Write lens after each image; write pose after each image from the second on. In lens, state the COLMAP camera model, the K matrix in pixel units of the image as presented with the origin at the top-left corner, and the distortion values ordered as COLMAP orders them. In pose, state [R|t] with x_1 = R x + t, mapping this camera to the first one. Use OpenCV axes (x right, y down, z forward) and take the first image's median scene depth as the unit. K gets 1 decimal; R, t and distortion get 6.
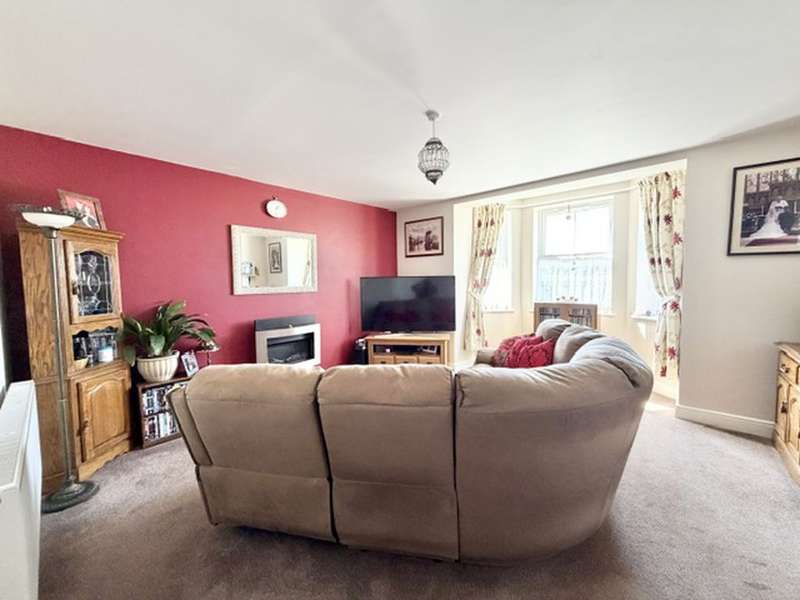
lens RADIAL K [[319.0, 0, 398.4], [0, 319.0, 299.8], [0, 0, 1]] dist [-0.001150, 0.000128]
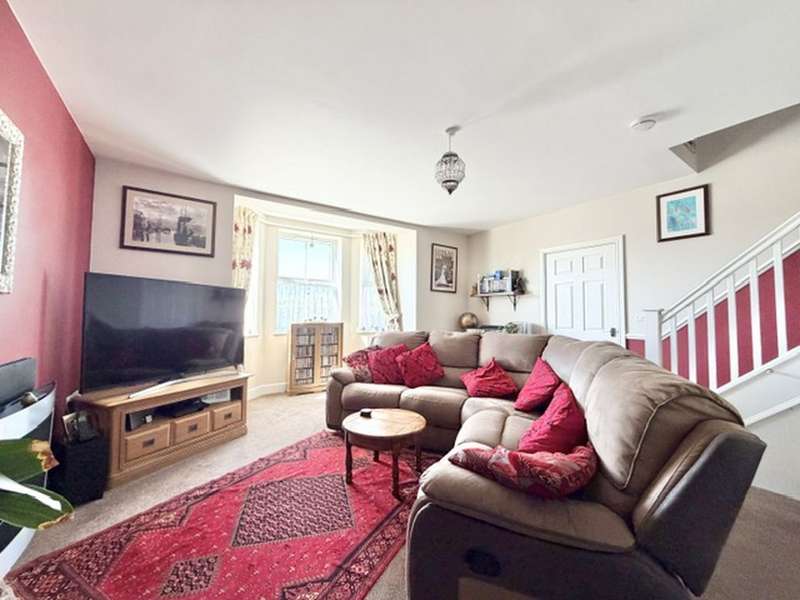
lens RADIAL K [[319.0, 0, 398.4], [0, 319.0, 299.8], [0, 0, 1]] dist [-0.001150, 0.000128]
pose [[0.221796, 0.058675, 0.973326, -0.461498], [0.044758, 0.996523, -0.070273, 0.019744], [-0.974065, 0.059151, 0.218399, 0.477676]]
